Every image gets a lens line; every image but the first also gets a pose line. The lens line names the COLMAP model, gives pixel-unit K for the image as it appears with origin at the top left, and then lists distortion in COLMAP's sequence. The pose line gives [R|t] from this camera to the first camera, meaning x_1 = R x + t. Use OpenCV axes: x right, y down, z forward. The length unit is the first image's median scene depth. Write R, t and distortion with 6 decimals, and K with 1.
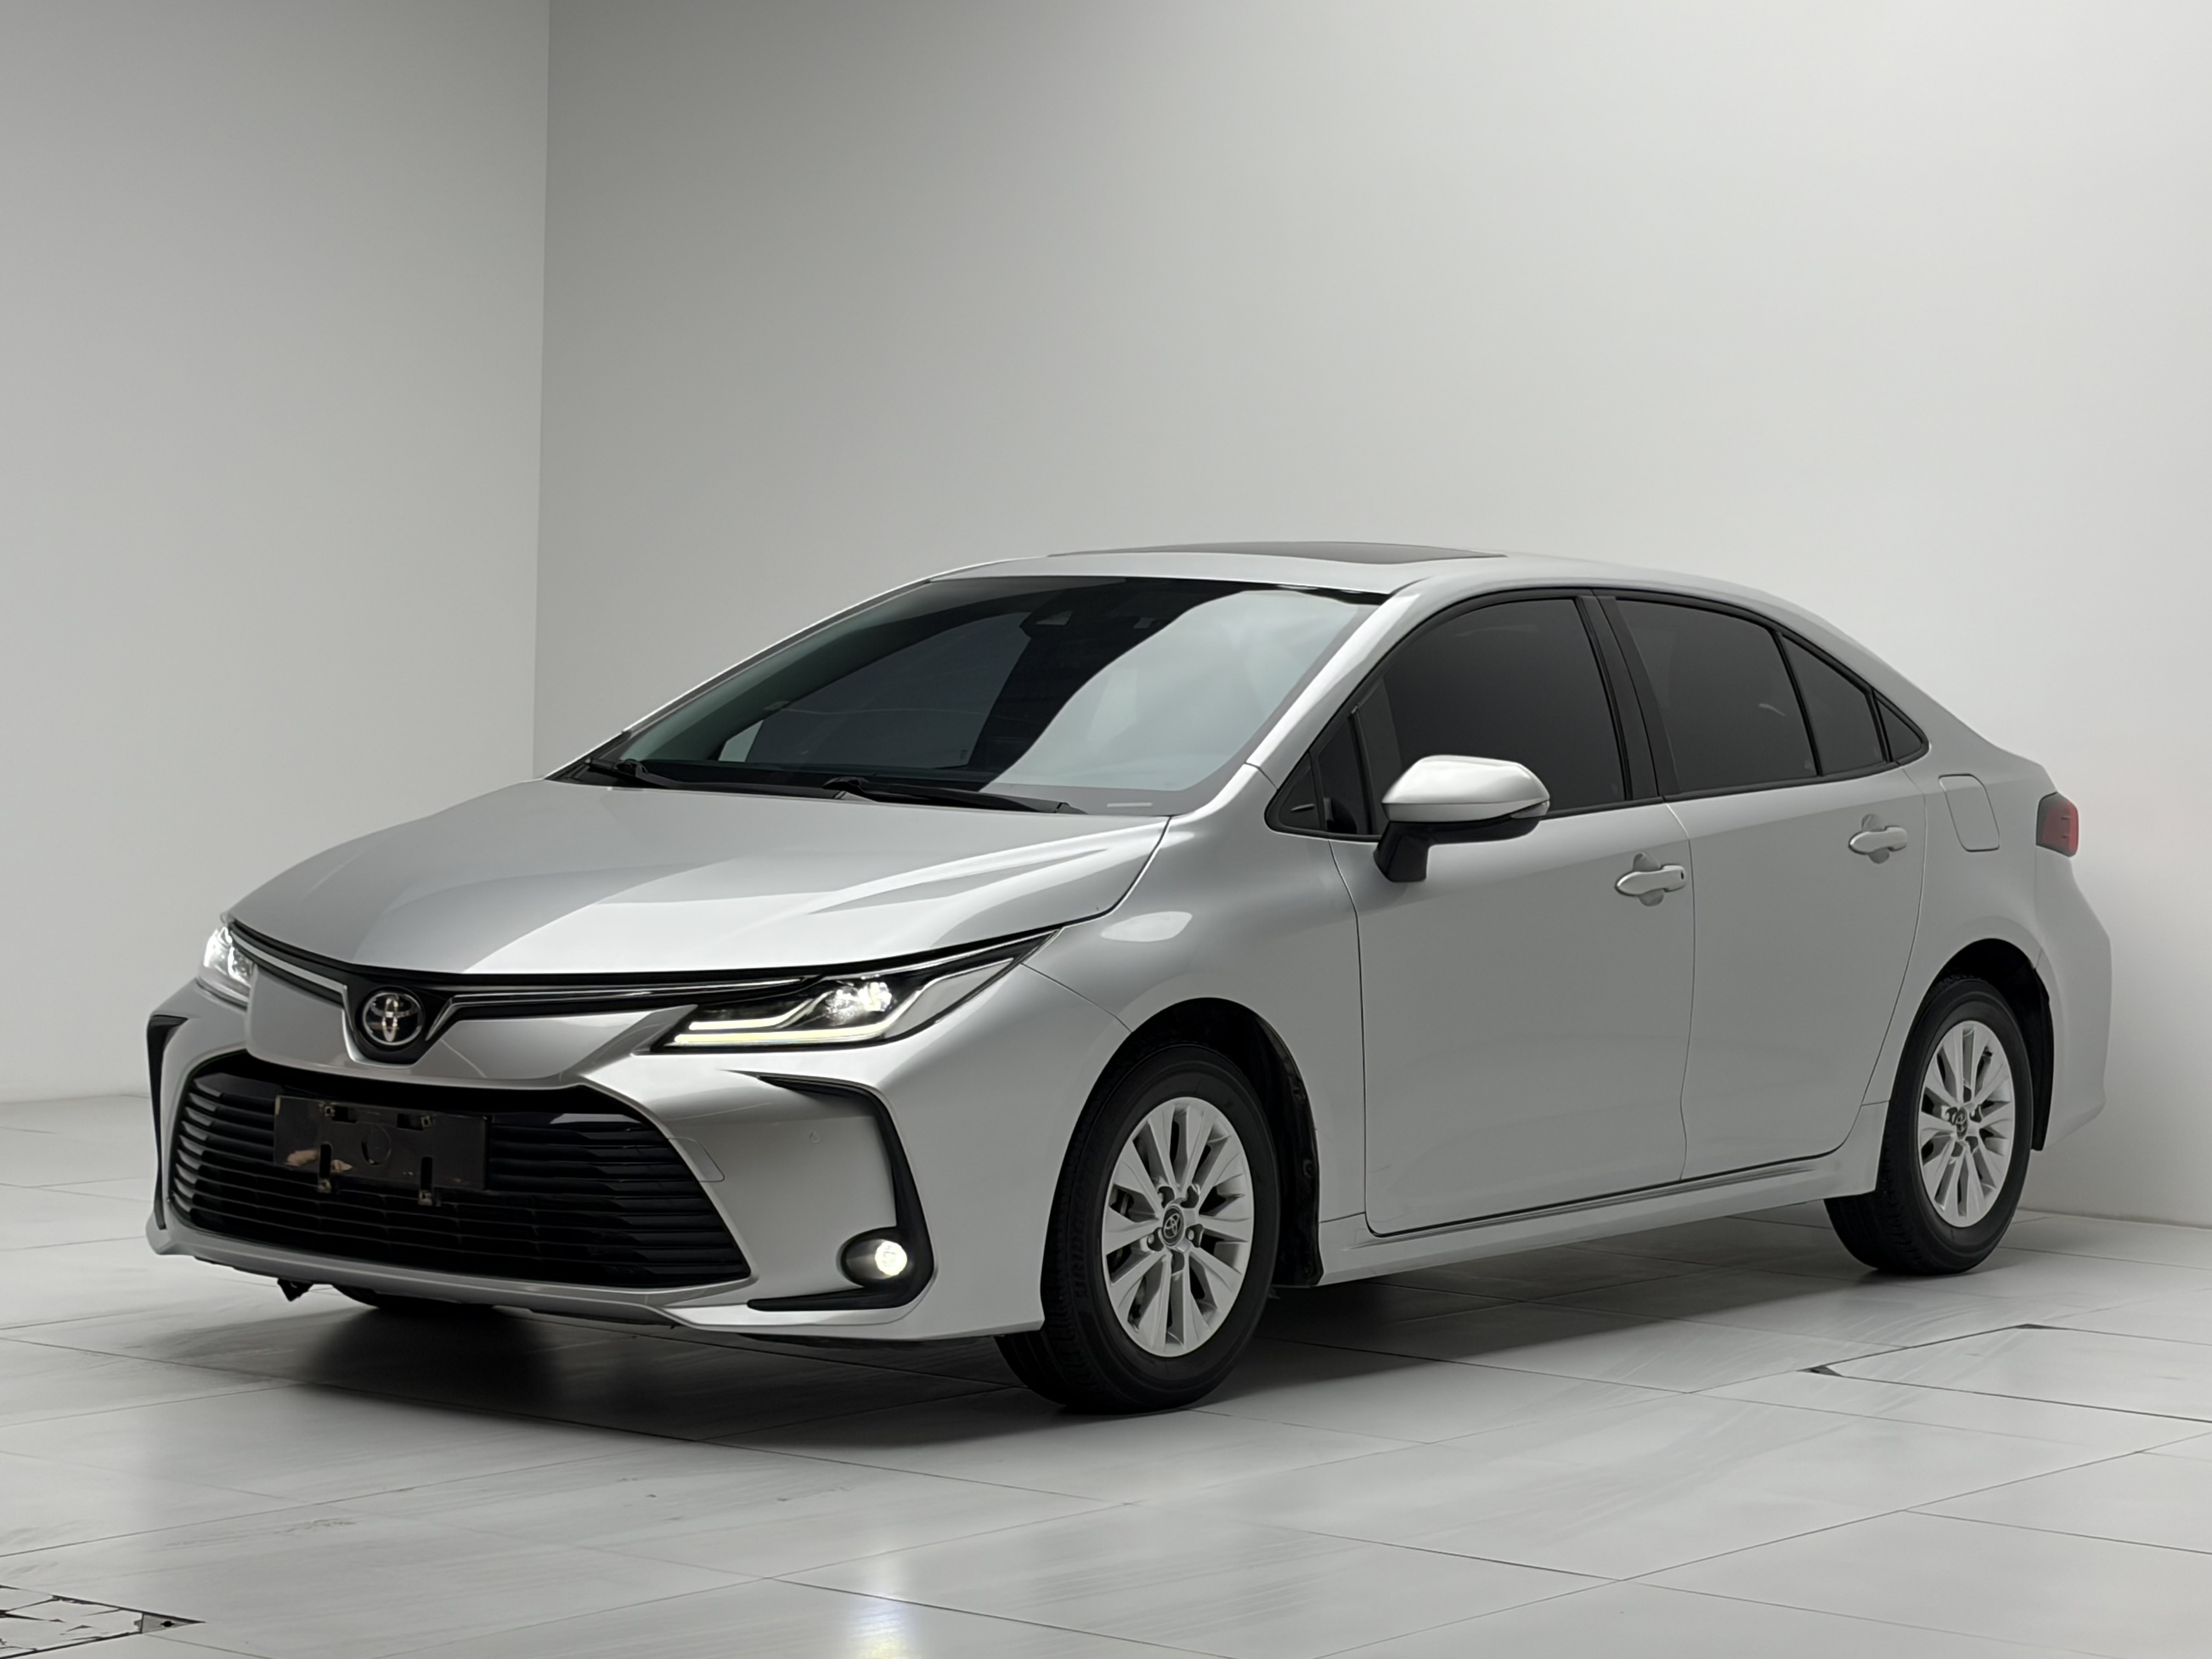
lens RADIAL K [[5432.4, 0, 1106.0], [0, 5432.4, 829.5], [0, 0, 1]] dist [0.156328, -0.013838]
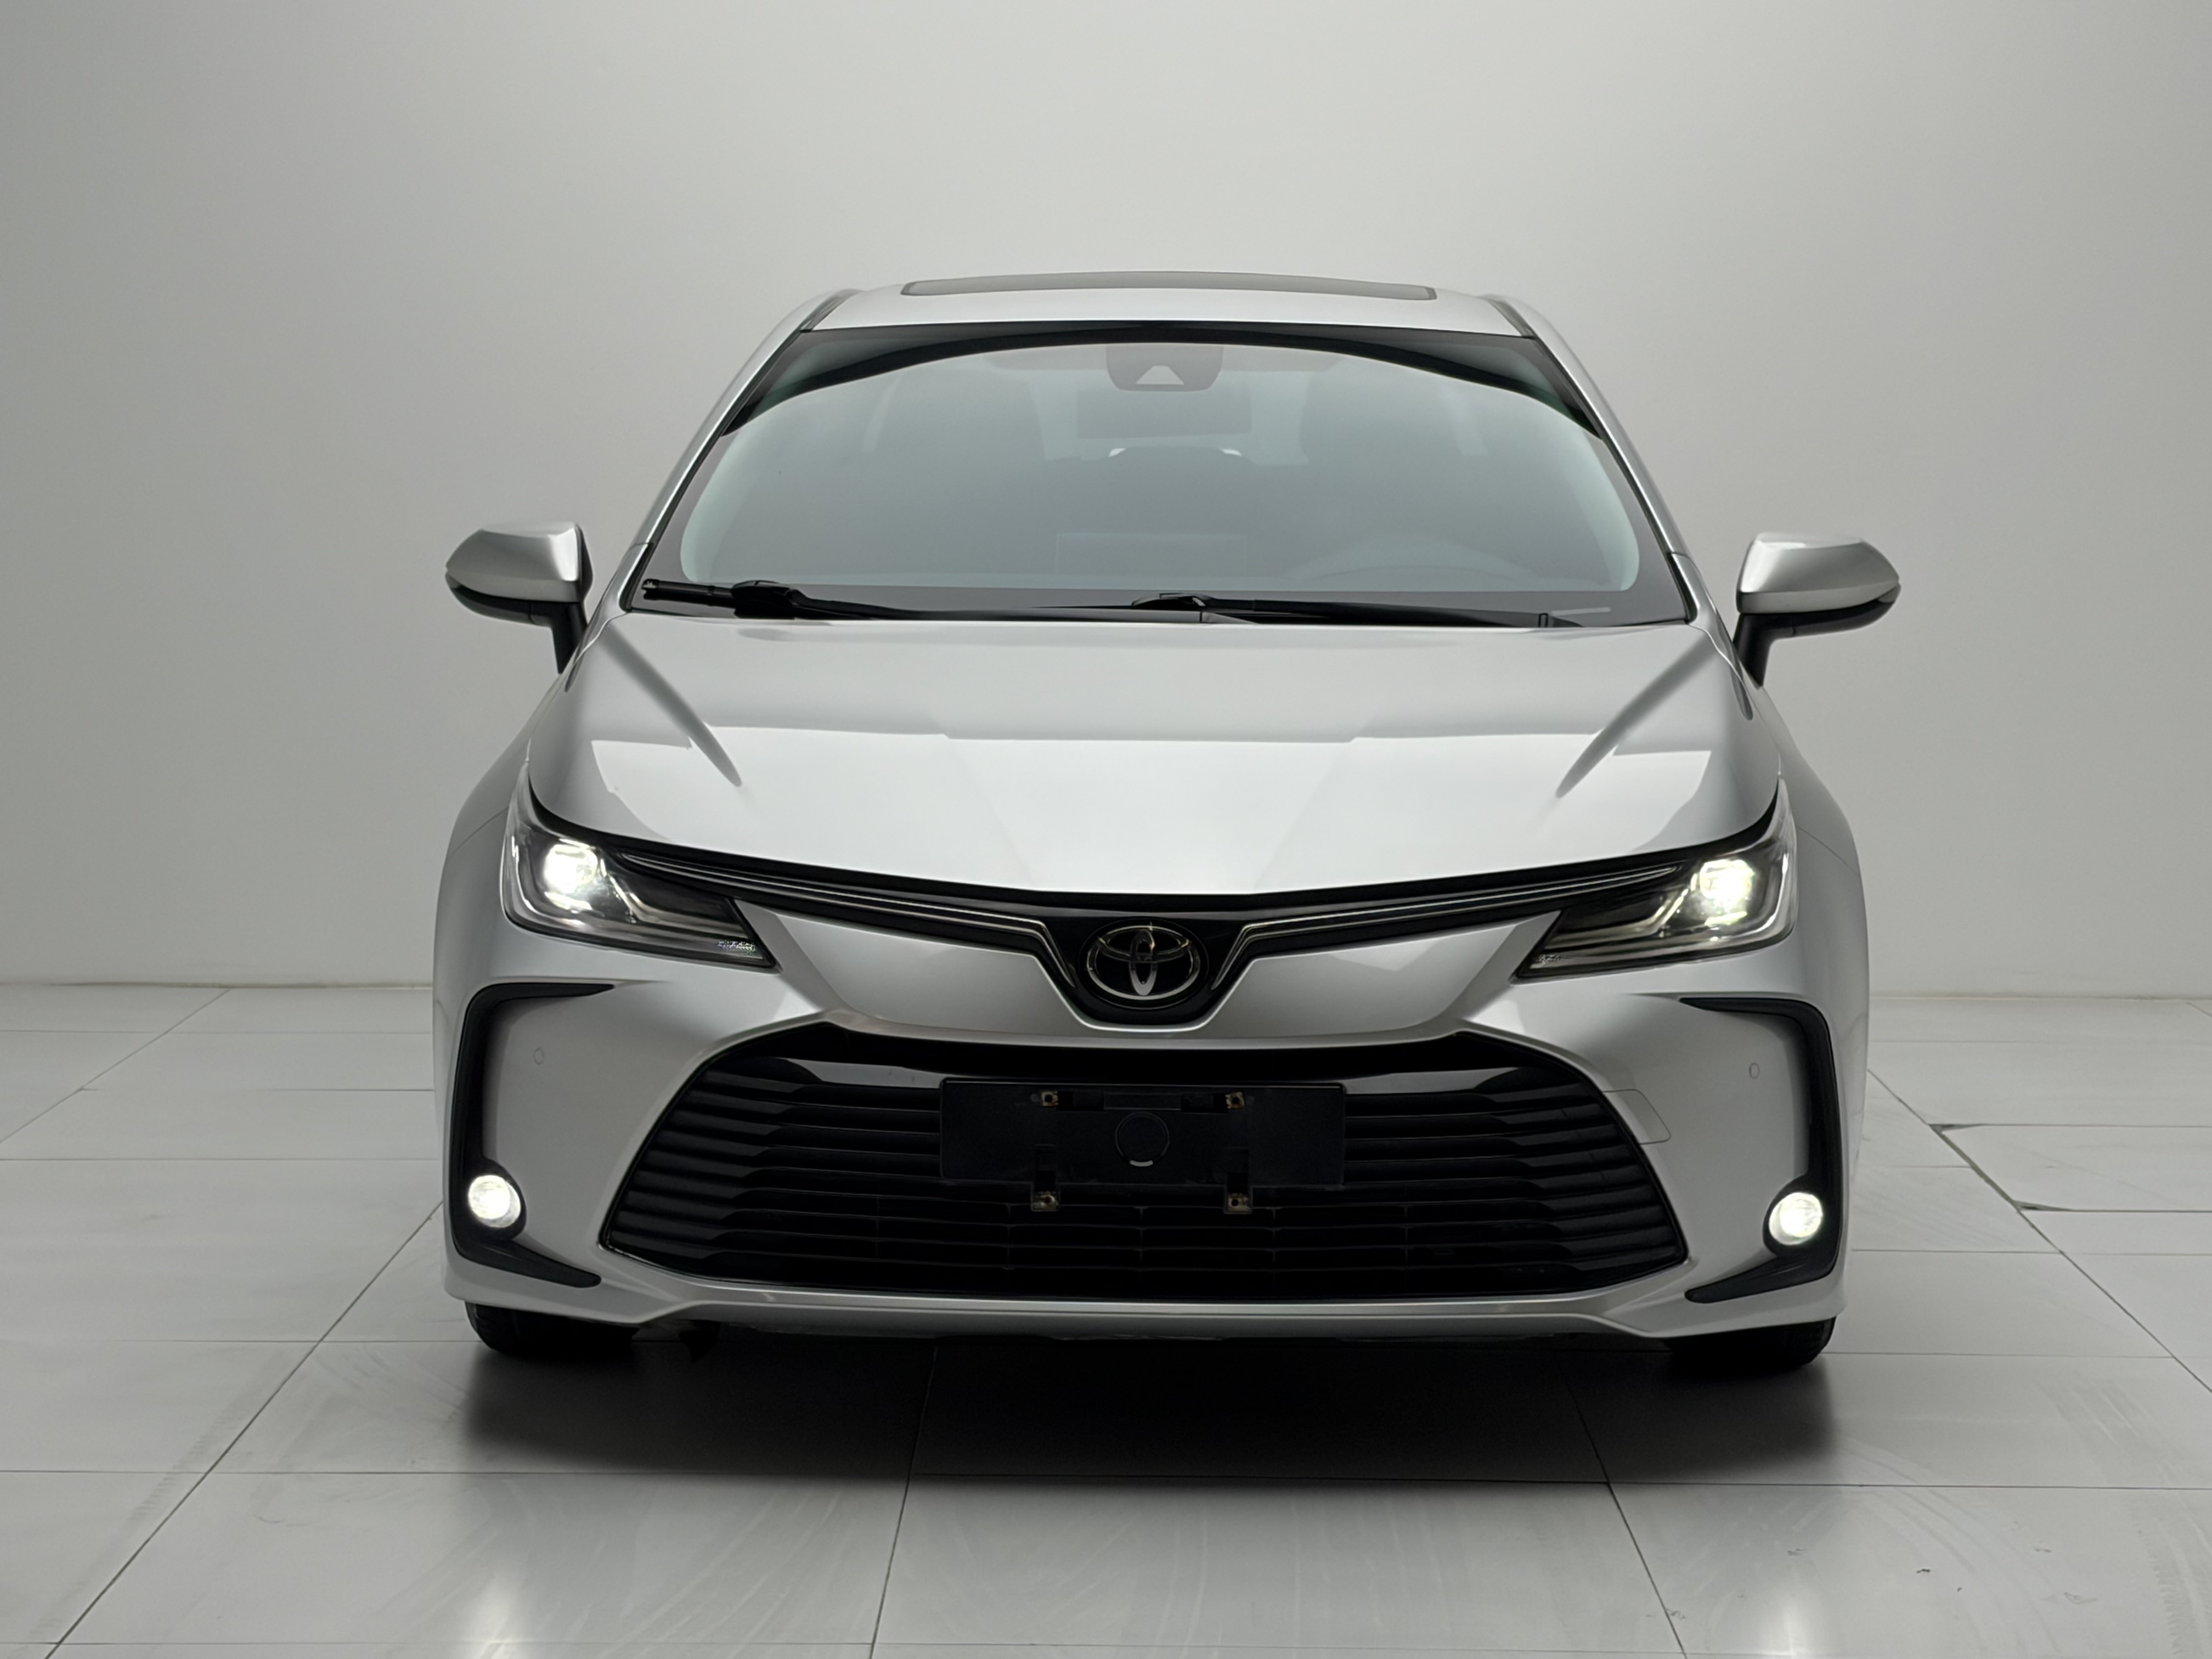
lens RADIAL K [[5432.4, 0, 1106.0], [0, 5432.4, 829.5], [0, 0, 1]] dist [0.156328, -0.013838]
pose [[0.808100, -0.075230, 0.584222, -0.561226], [0.040926, 0.996585, 0.071721, -0.035389], [-0.587622, -0.034047, 0.808419, 0.423692]]
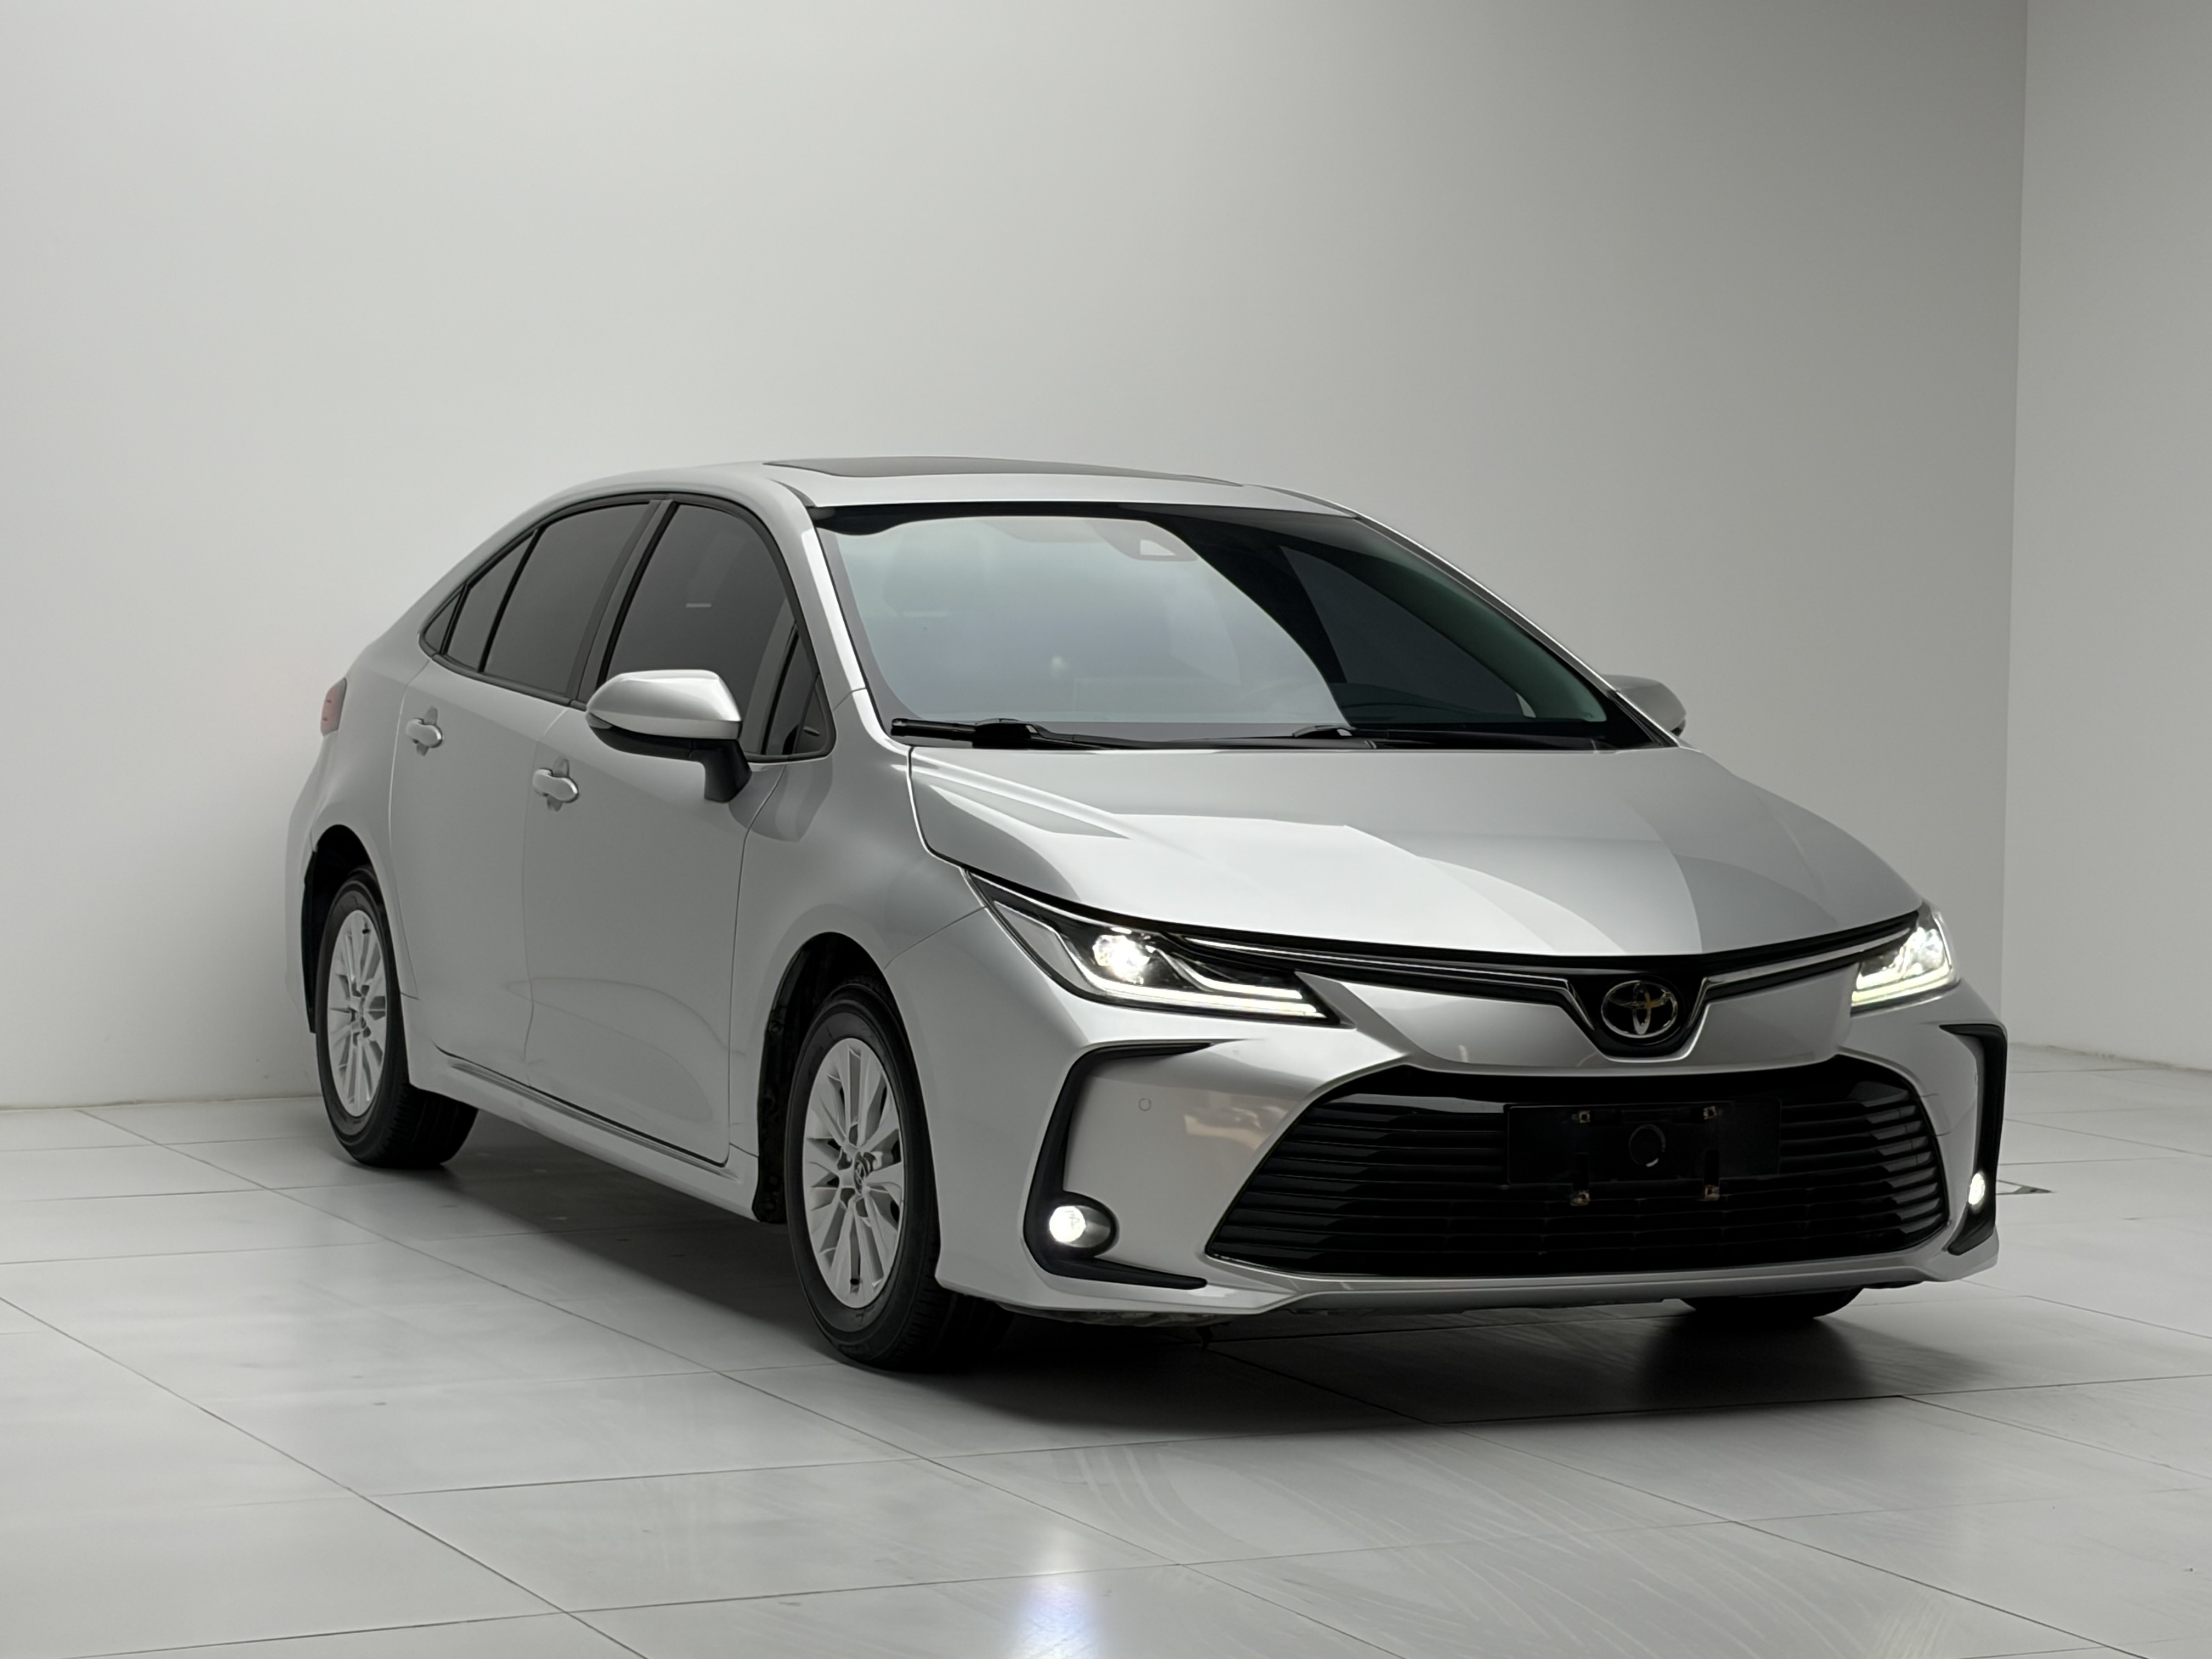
lens RADIAL K [[5432.4, 0, 1106.0], [0, 5432.4, 829.5], [0, 0, 1]] dist [0.156328, -0.013838]
pose [[0.472407, -0.072956, 0.878356, -1.001153], [0.035372, 0.997335, 0.063814, -0.059400], [-0.880671, 0.000923, 0.473728, 0.645033]]
